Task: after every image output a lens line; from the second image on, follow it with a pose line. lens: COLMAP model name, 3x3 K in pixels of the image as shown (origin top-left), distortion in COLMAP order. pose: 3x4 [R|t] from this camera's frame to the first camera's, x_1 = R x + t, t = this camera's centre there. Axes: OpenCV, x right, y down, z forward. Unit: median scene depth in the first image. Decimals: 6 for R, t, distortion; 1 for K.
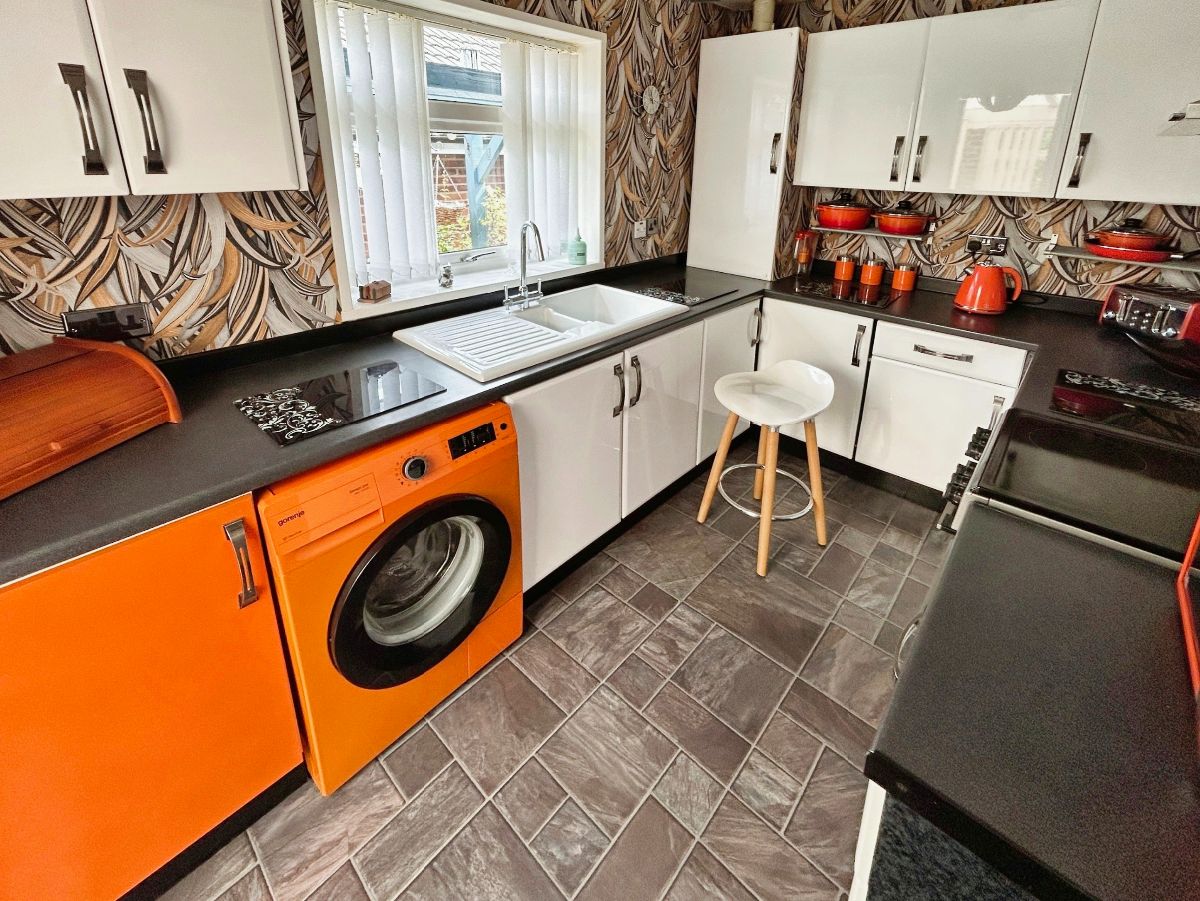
lens RADIAL K [[476.6, 0, 682.6], [0, 476.6, 396.6], [0, 0, 1]] dist [0.008654, 0.000135]
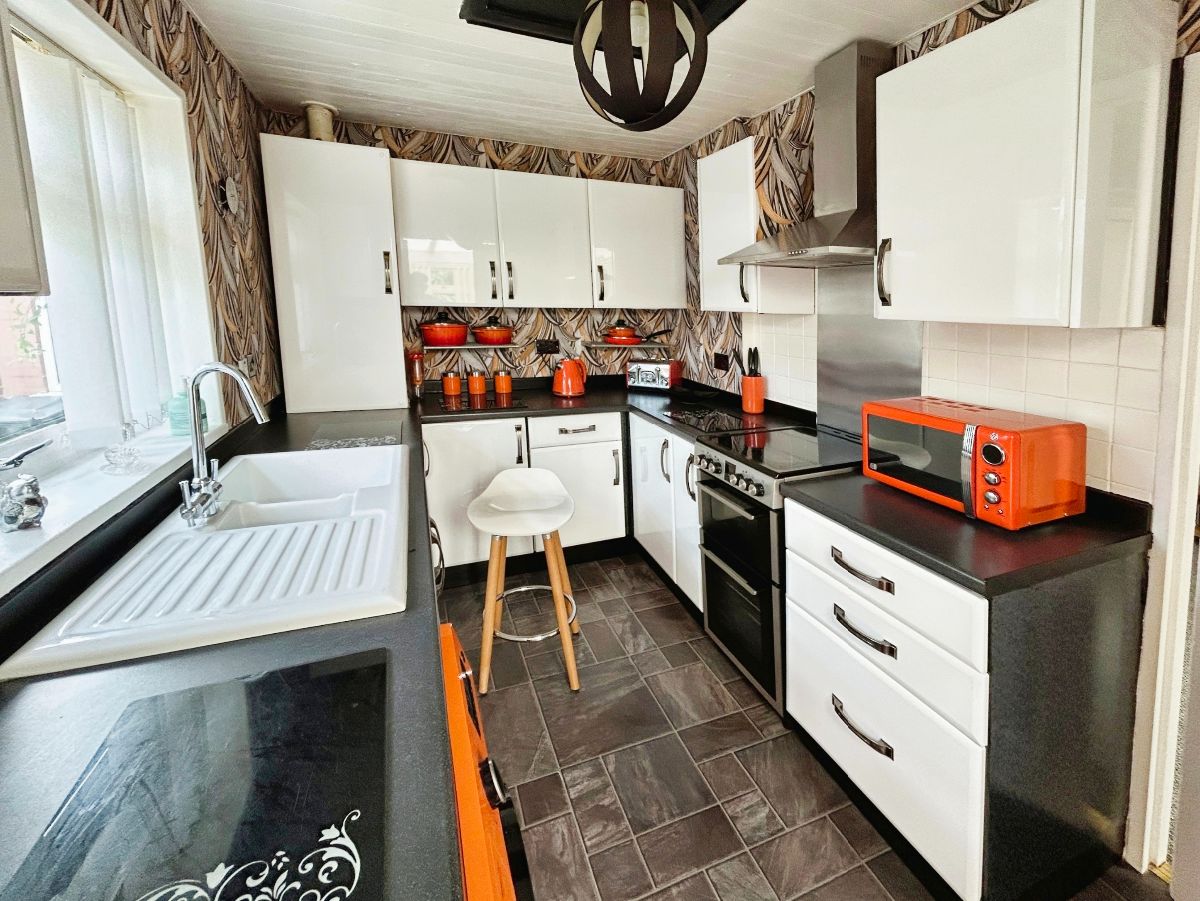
lens RADIAL K [[485.5, 0, 597.6], [0, 485.5, 446.4], [0, 0, 1]] dist [0.004362, 0.000338]
pose [[0.514673, -0.261522, 0.816528, -0.474187], [0.388964, 0.919924, 0.049467, -0.098808], [-0.764080, 0.292141, 0.575183, 0.273385]]
